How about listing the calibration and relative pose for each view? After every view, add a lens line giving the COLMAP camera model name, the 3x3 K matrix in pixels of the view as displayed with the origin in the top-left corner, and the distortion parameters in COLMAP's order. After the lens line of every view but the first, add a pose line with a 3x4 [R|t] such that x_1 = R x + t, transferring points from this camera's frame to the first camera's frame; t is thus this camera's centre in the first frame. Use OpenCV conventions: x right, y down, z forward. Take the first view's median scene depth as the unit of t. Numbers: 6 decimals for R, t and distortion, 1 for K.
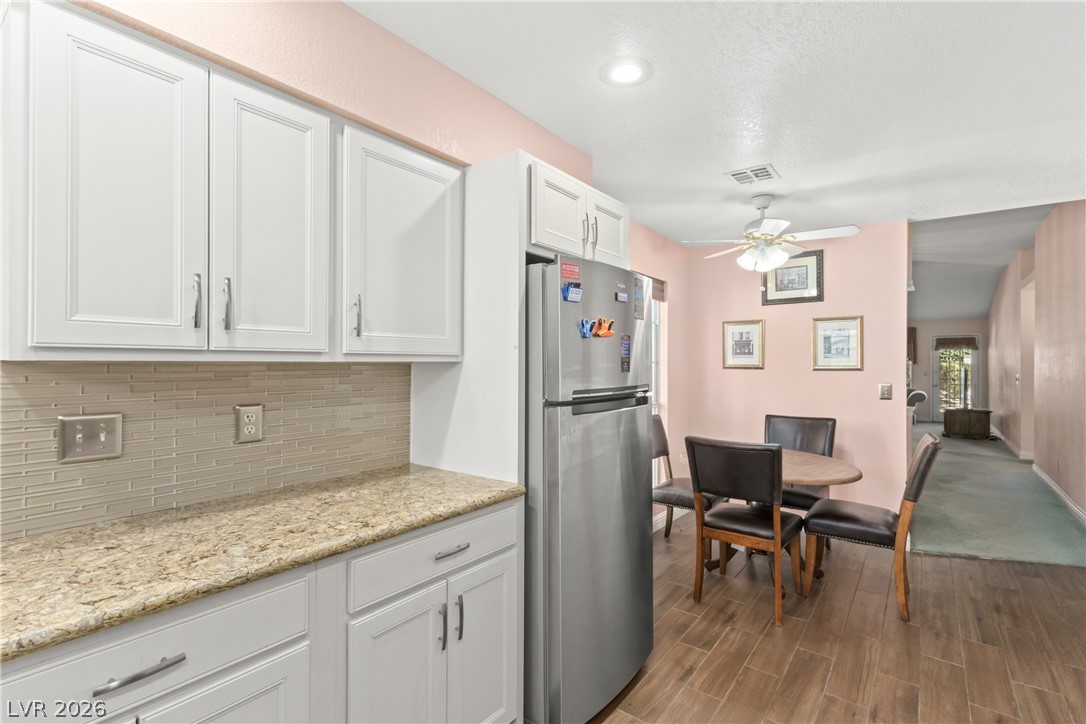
lens RADIAL K [[505.1, 0, 540.9], [0, 505.1, 360.3], [0, 0, 1]] dist [0.005094, 0.000822]
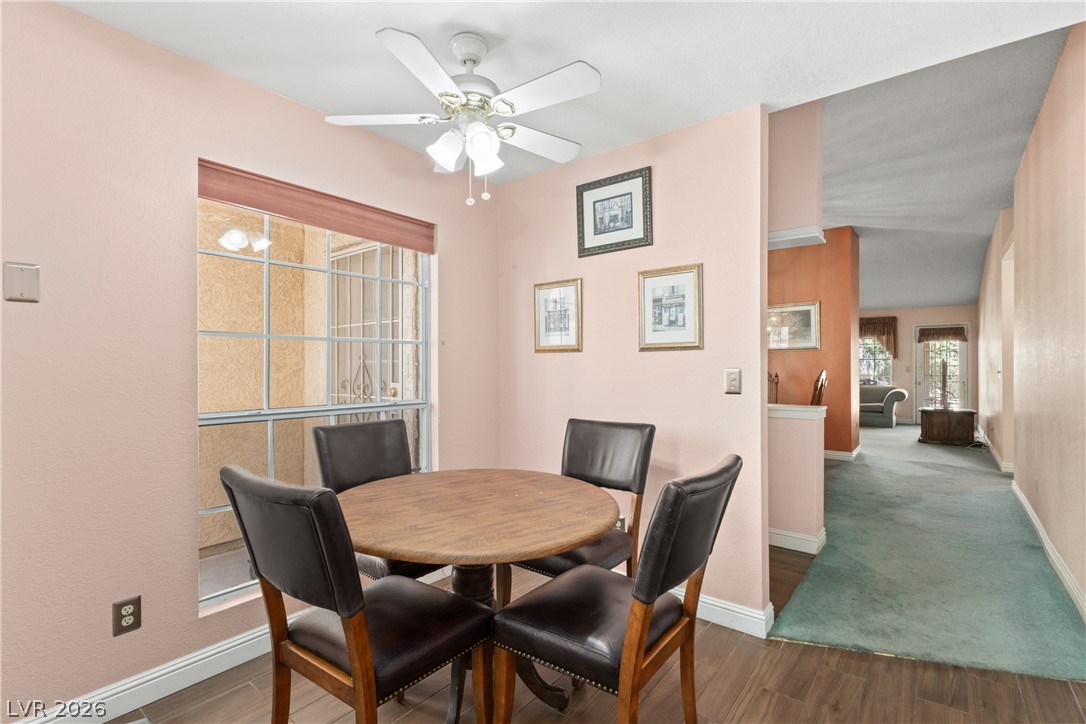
lens RADIAL K [[505.1, 0, 537.8], [0, 505.1, 363.8], [0, 0, 1]] dist [0.005094, 0.000822]
pose [[0.999755, -0.006929, -0.021007, 0.395438], [0.006946, 0.999976, 0.000704, 0.033156], [0.021002, -0.000850, 0.999779, 0.320310]]
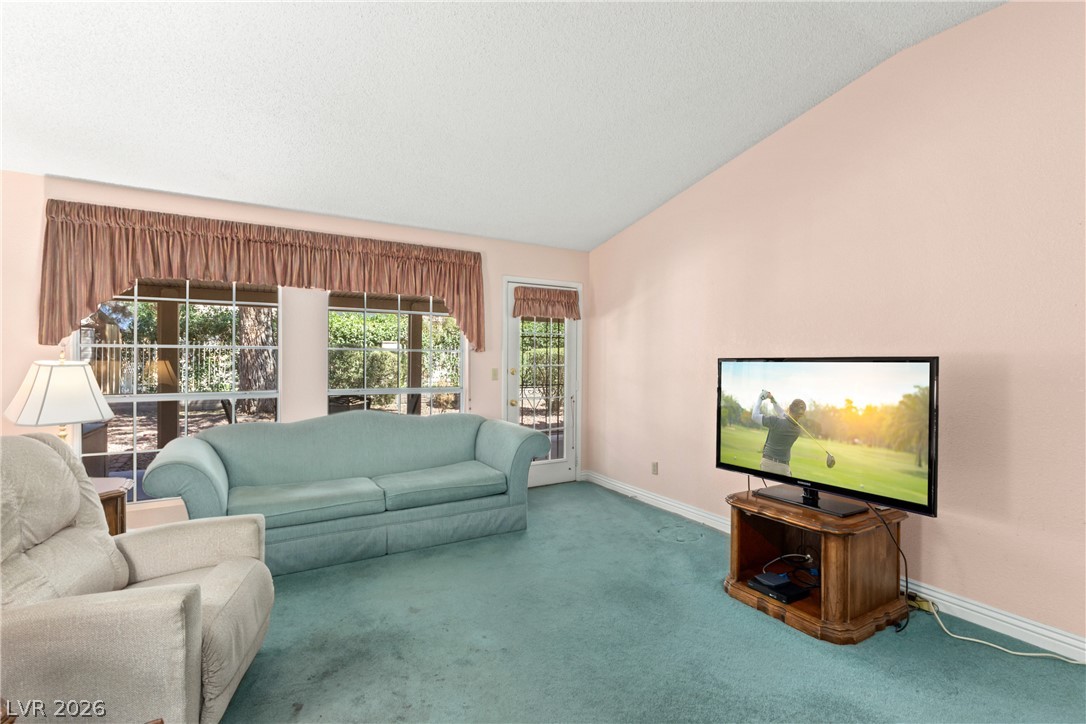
lens RADIAL K [[505.1, 0, 536.9], [0, 505.1, 361.2], [0, 0, 1]] dist [0.005094, 0.000822]
pose [[0.372834, 0.001623, 0.927897, 1.150637], [0.003631, 0.999988, -0.003208, 0.048437], [-0.927891, 0.004565, 0.372823, 2.327371]]
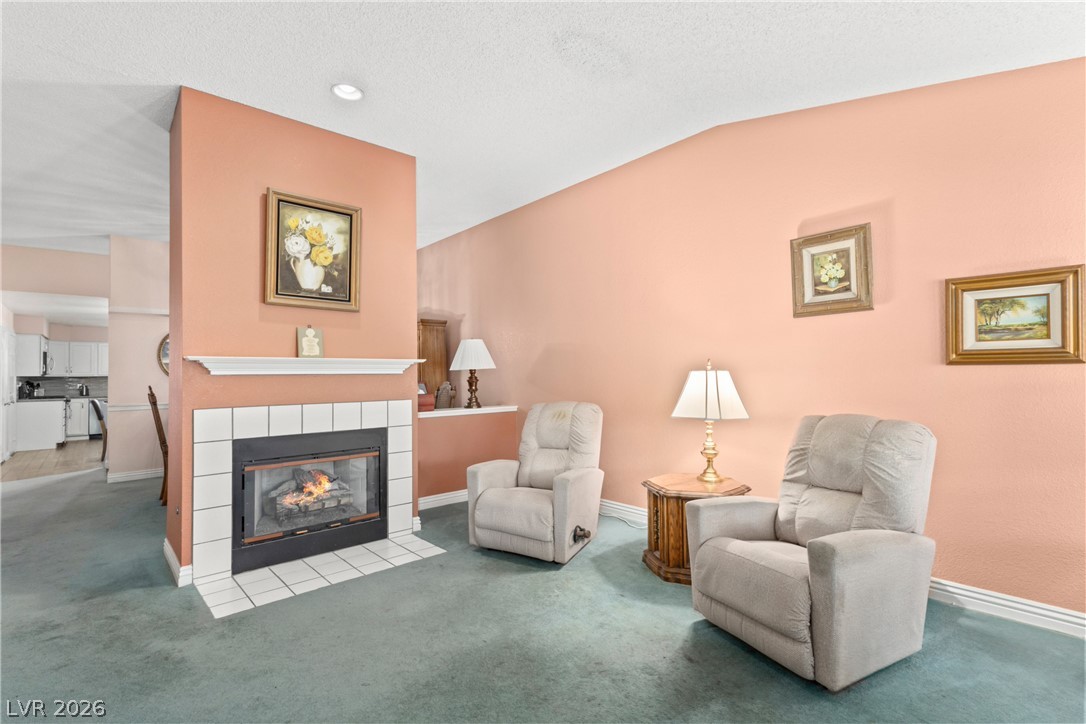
lens RADIAL K [[505.1, 0, 534.6], [0, 505.1, 358.3], [0, 0, 1]] dist [0.005094, 0.000822]
pose [[-0.193042, -0.021827, -0.980948, 2.023820], [-0.002258, 0.999760, -0.021801, 0.055282], [0.981188, -0.001994, -0.193045, 2.633325]]
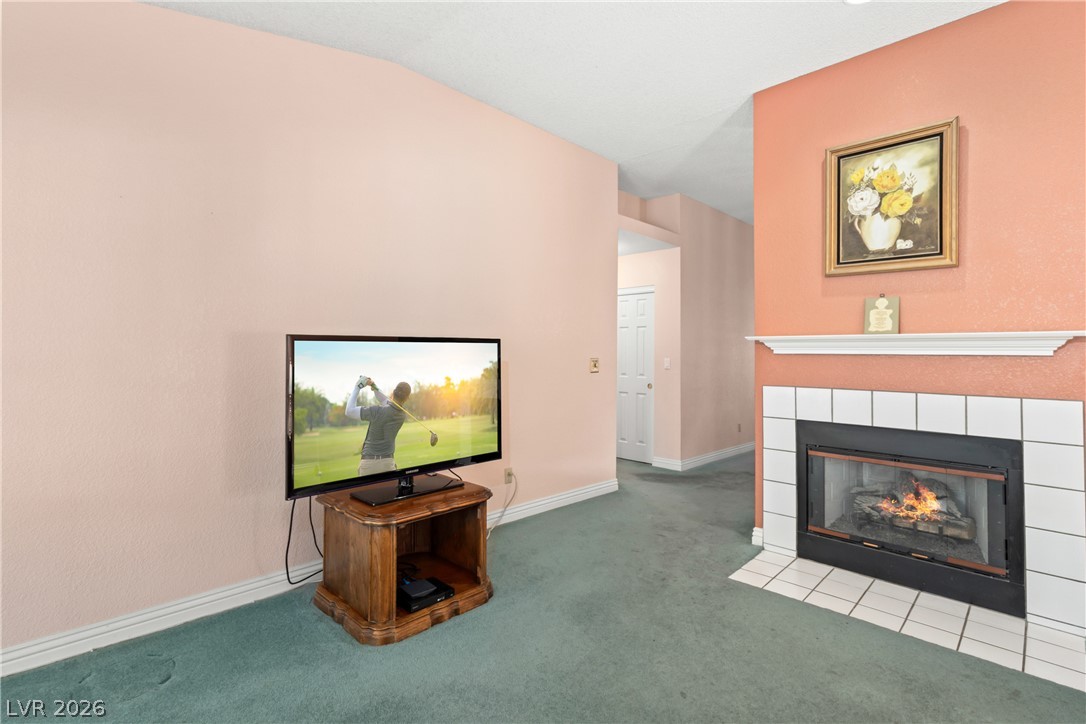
lens RADIAL K [[505.1, 0, 541.8], [0, 505.1, 337.2], [0, 0, 1]] dist [0.005094, 0.000822]
pose [[-0.992351, 0.001532, 0.123438, 1.646447], [-0.001054, 0.999781, -0.020882, 0.055607], [-0.123443, -0.020852, -0.992133, 2.835269]]
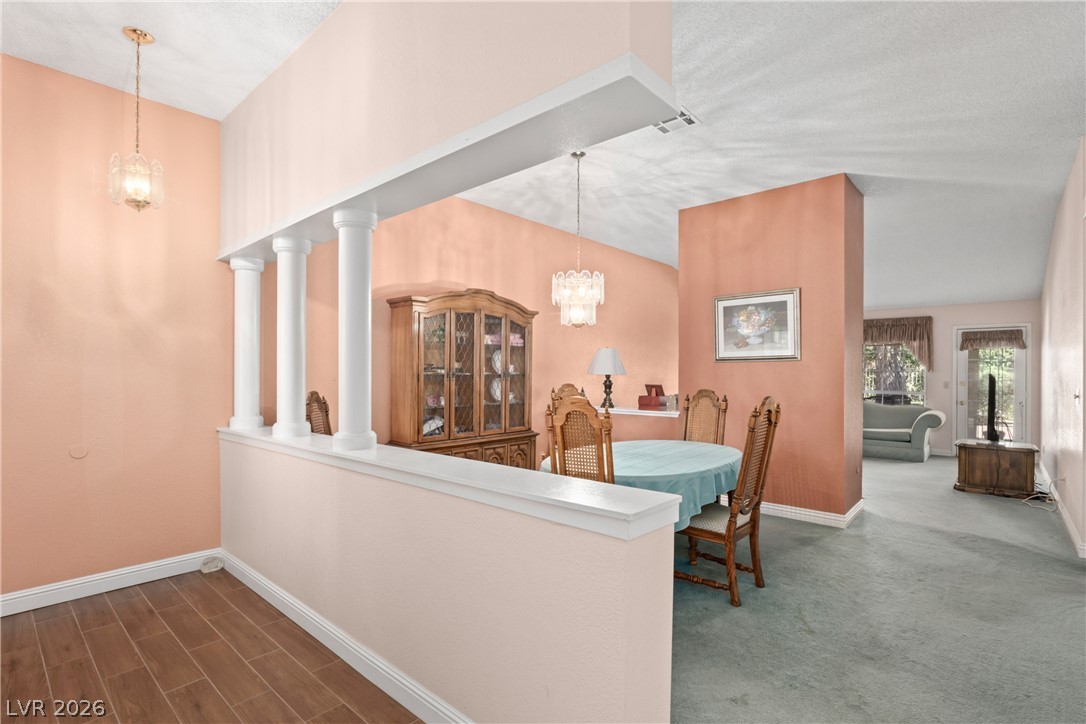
lens RADIAL K [[524.4, 0, 534.3], [0, 524.4, 373.7], [0, 0, 1]] dist [-0.010726, 0.002459]
pose [[0.997046, -0.001639, -0.076792, 0.757777], [0.002042, 0.999985, 0.005159, 0.019349], [0.076782, -0.005300, 0.997034, 0.761828]]
